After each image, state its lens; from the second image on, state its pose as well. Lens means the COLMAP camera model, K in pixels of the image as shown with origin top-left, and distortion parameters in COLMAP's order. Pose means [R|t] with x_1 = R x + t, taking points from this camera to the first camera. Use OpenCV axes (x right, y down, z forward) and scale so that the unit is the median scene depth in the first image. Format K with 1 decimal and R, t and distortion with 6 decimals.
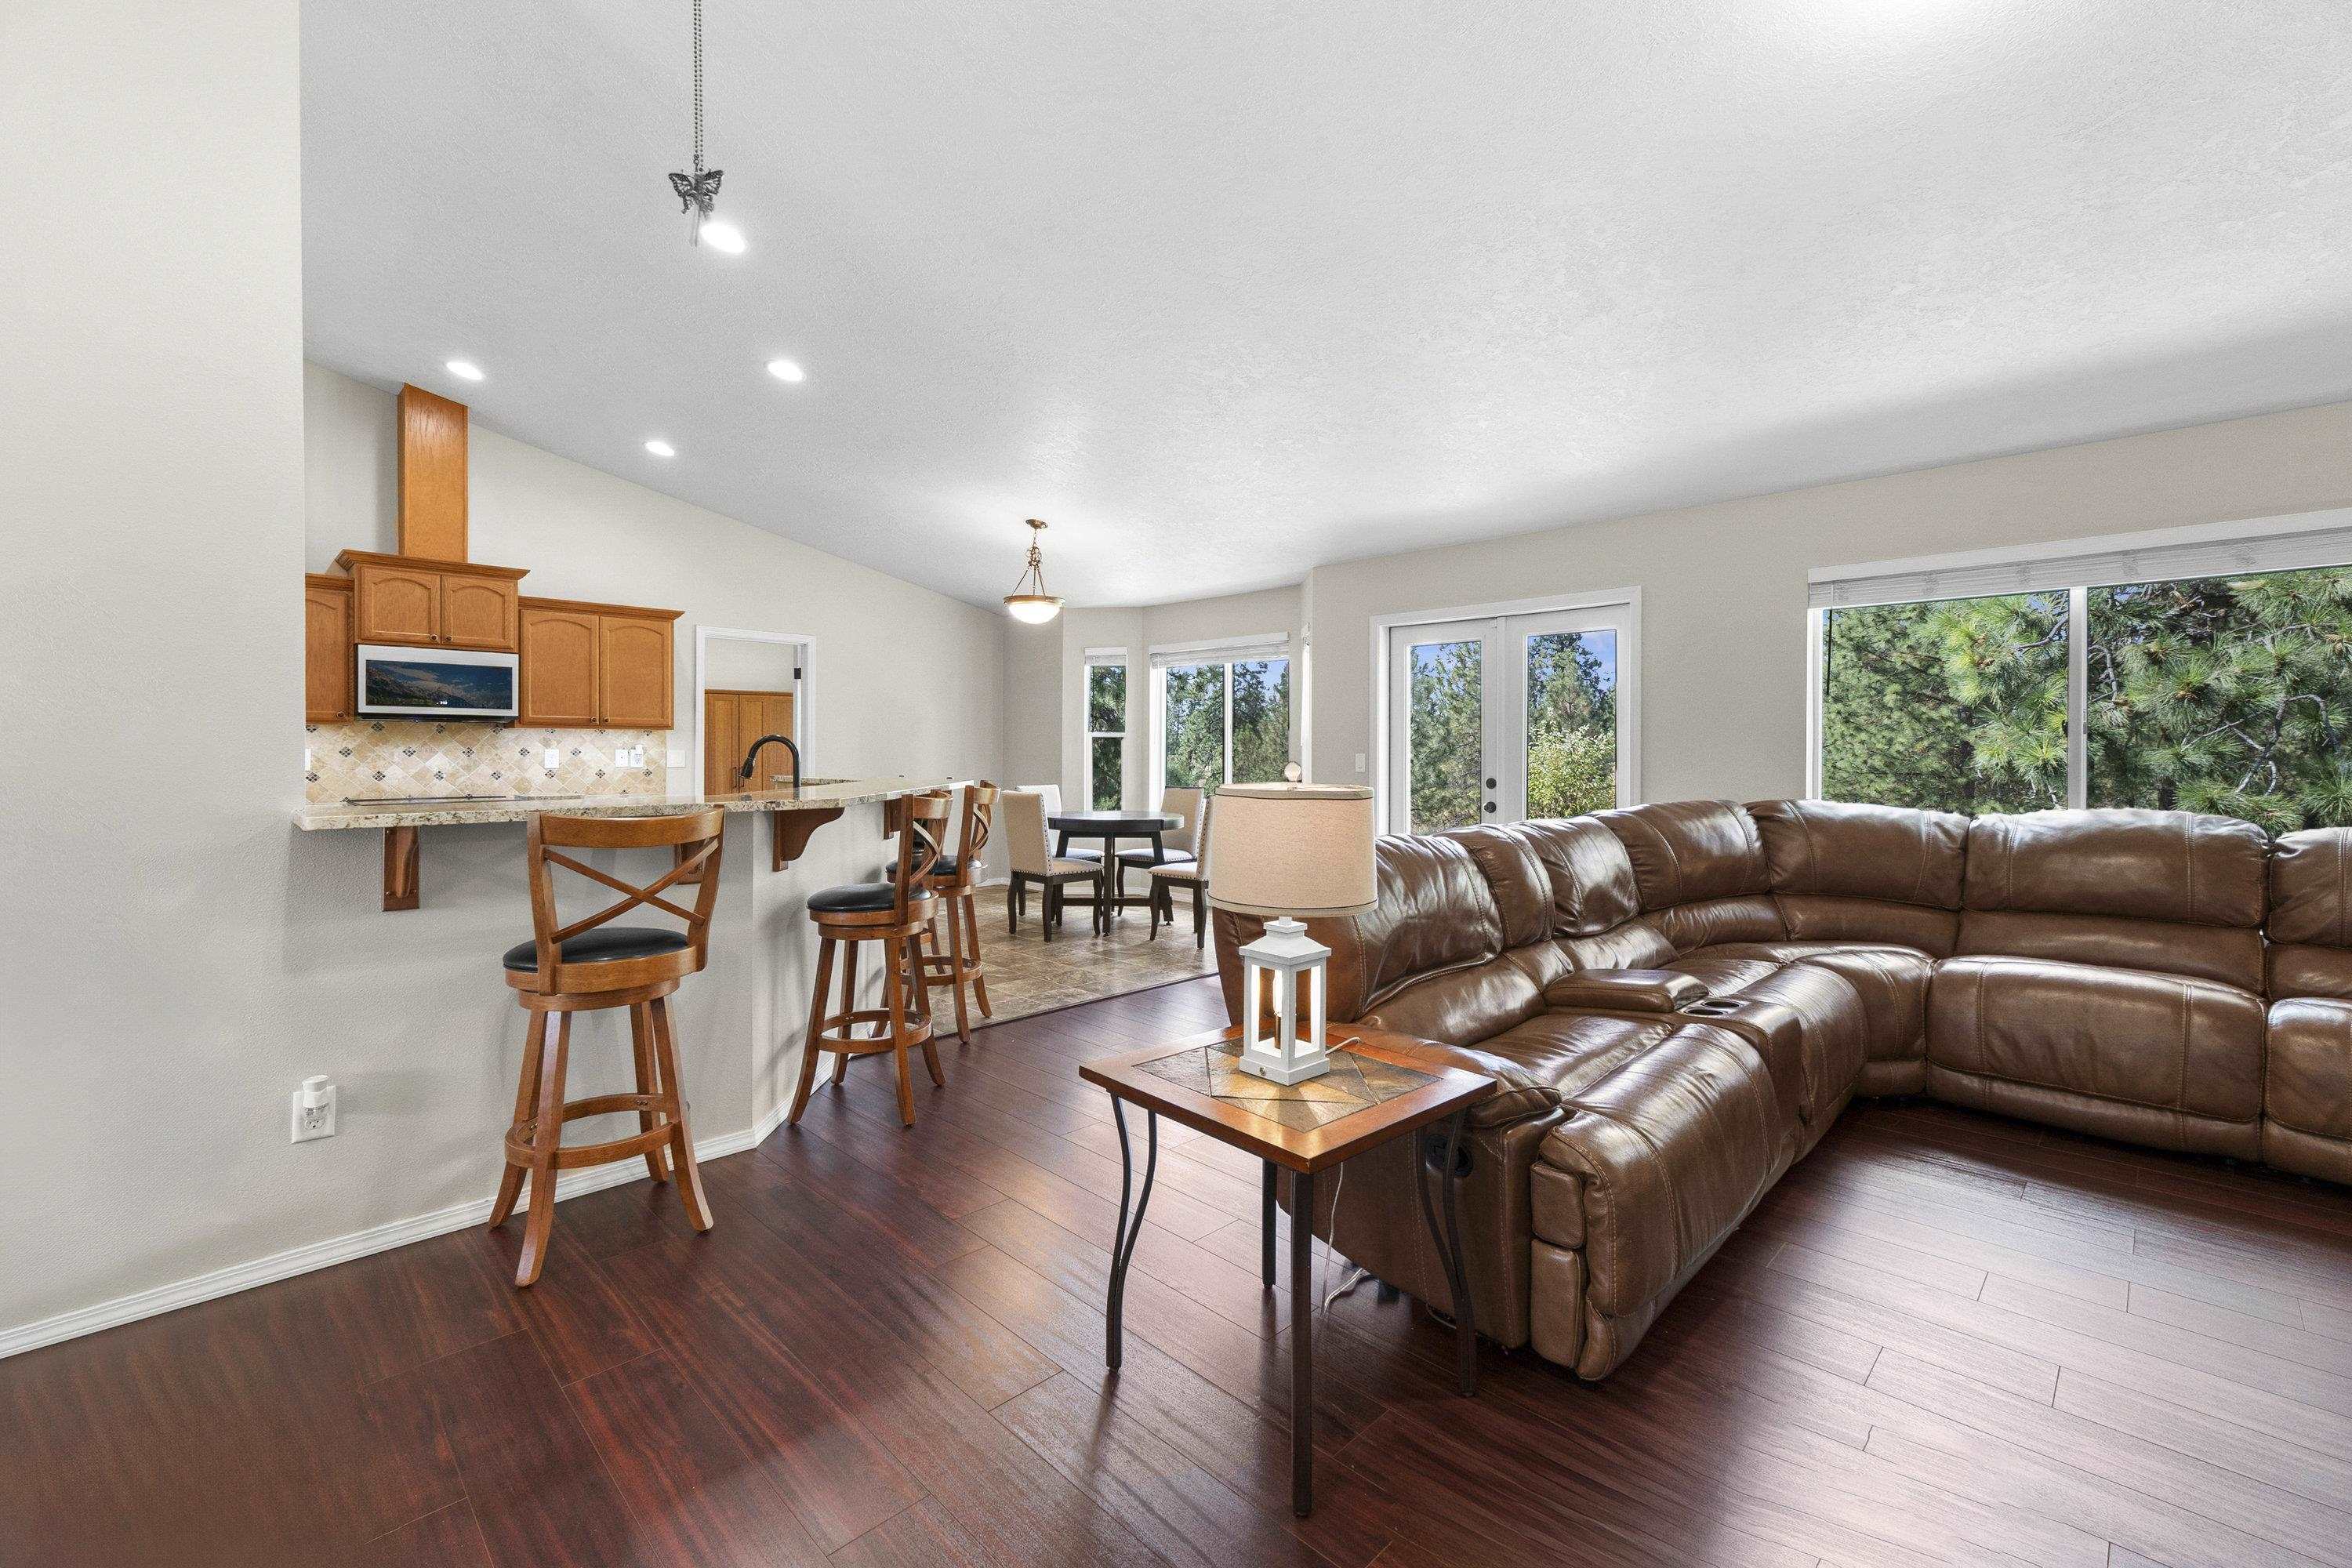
lens RADIAL K [[982.1, 0, 1178.9], [0, 982.1, 764.0], [0, 0, 1]] dist [0.001416, 0.000480]
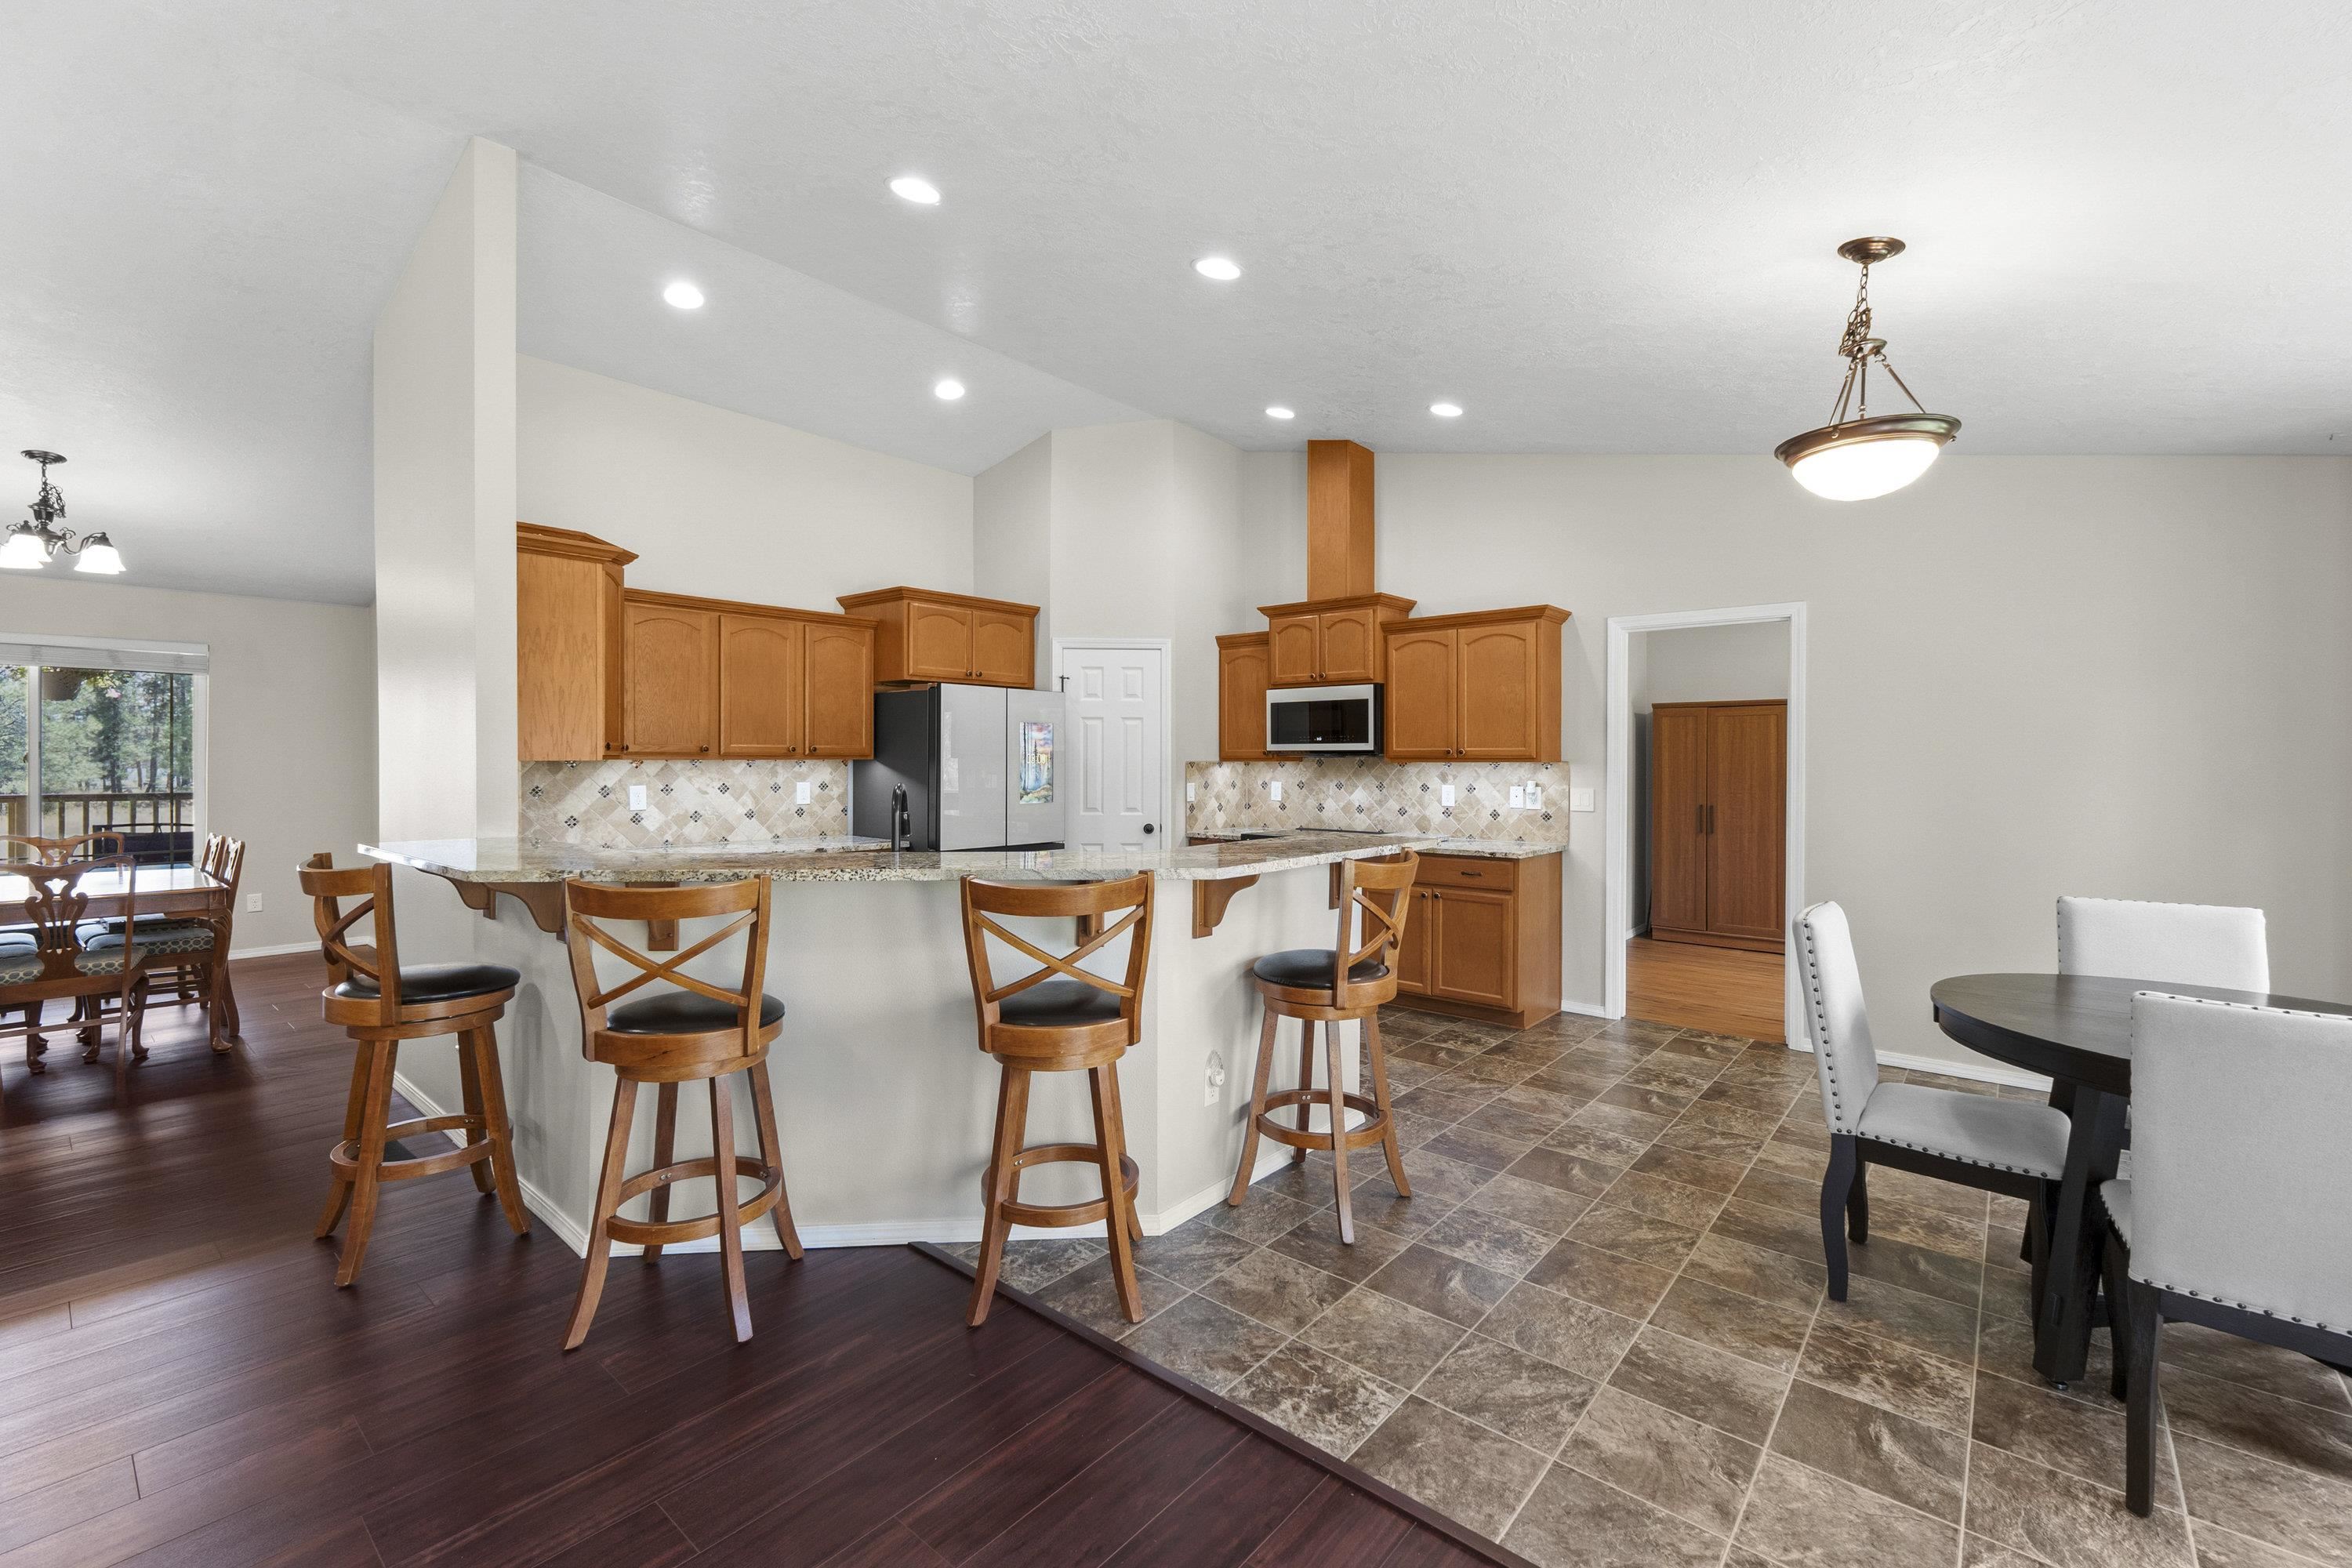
lens RADIAL K [[982.1, 0, 1178.9], [0, 982.1, 764.0], [0, 0, 1]] dist [0.001416, 0.000480]
pose [[0.081987, -0.001135, -0.996633, 0.259929], [-0.016456, 0.999861, -0.002492, -0.031111], [0.996498, 0.016605, 0.081957, 0.767255]]
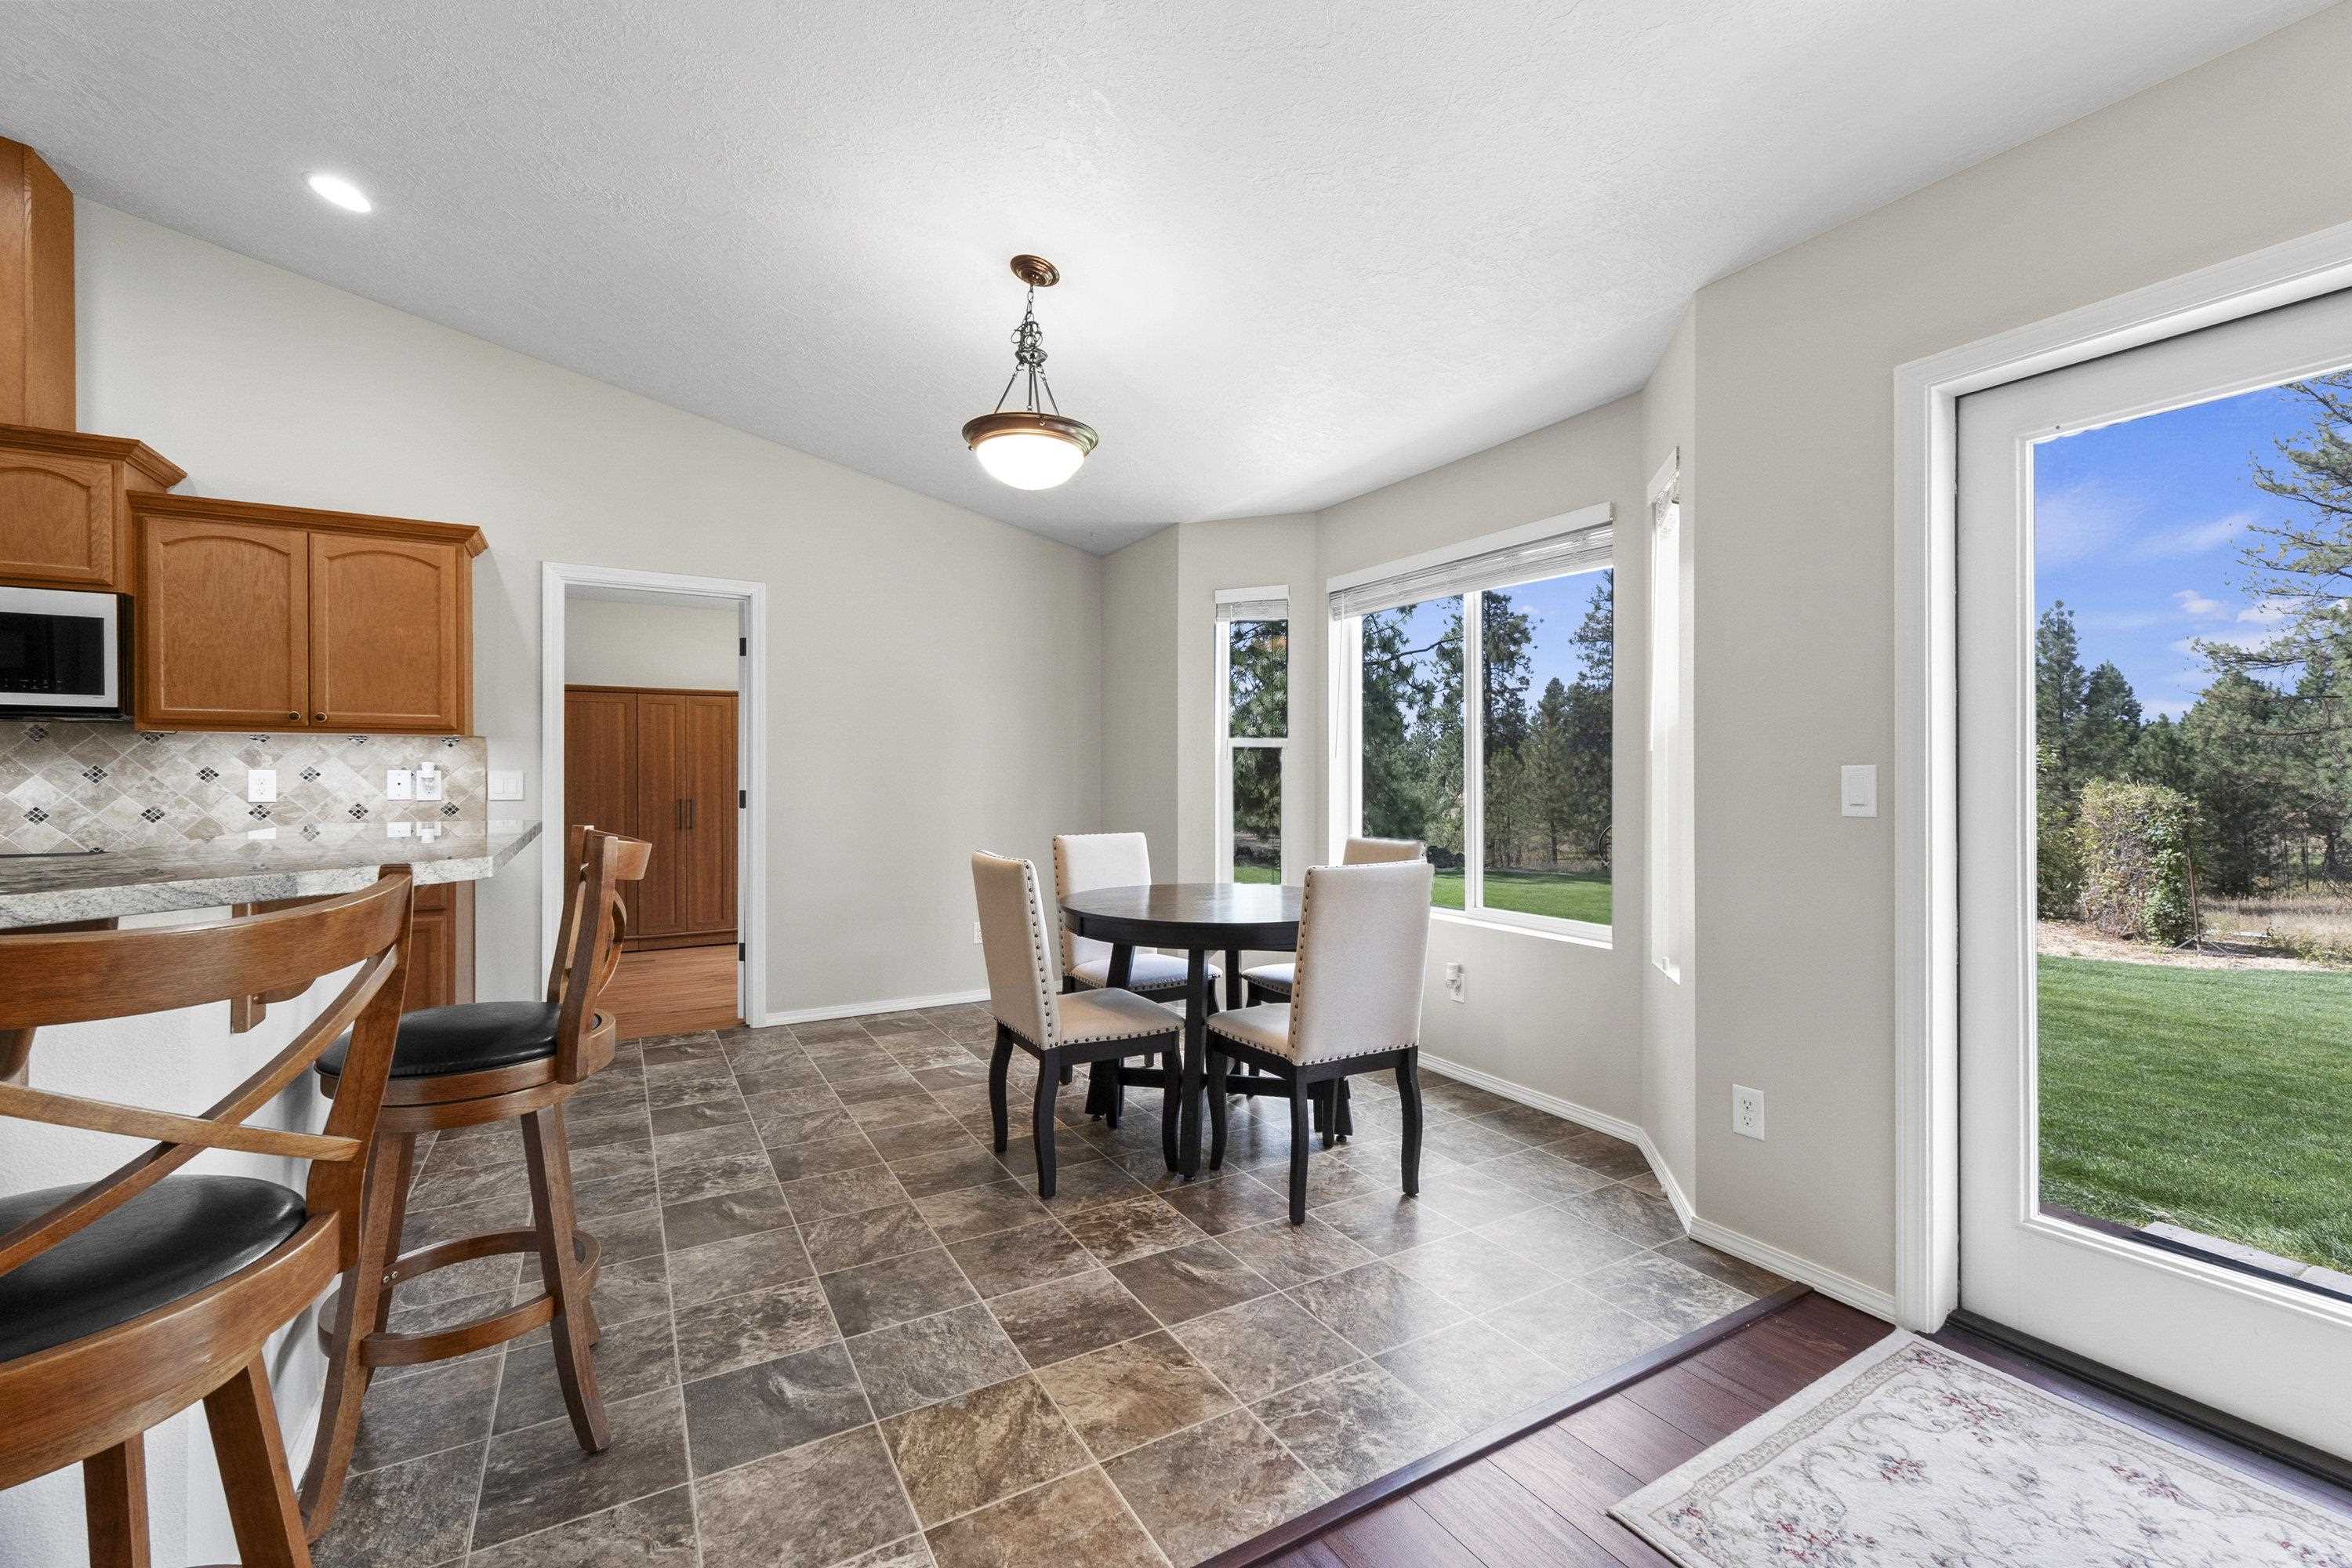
lens RADIAL K [[980.0, 0, 1182.6], [0, 980.0, 777.4], [0, 0, 1]] dist [0.002103, 0.000264]
pose [[0.968879, -0.004799, -0.247490, 0.038285], [0.001303, 0.999897, -0.014286, -0.001358], [0.247533, 0.013519, 0.968785, 0.642347]]
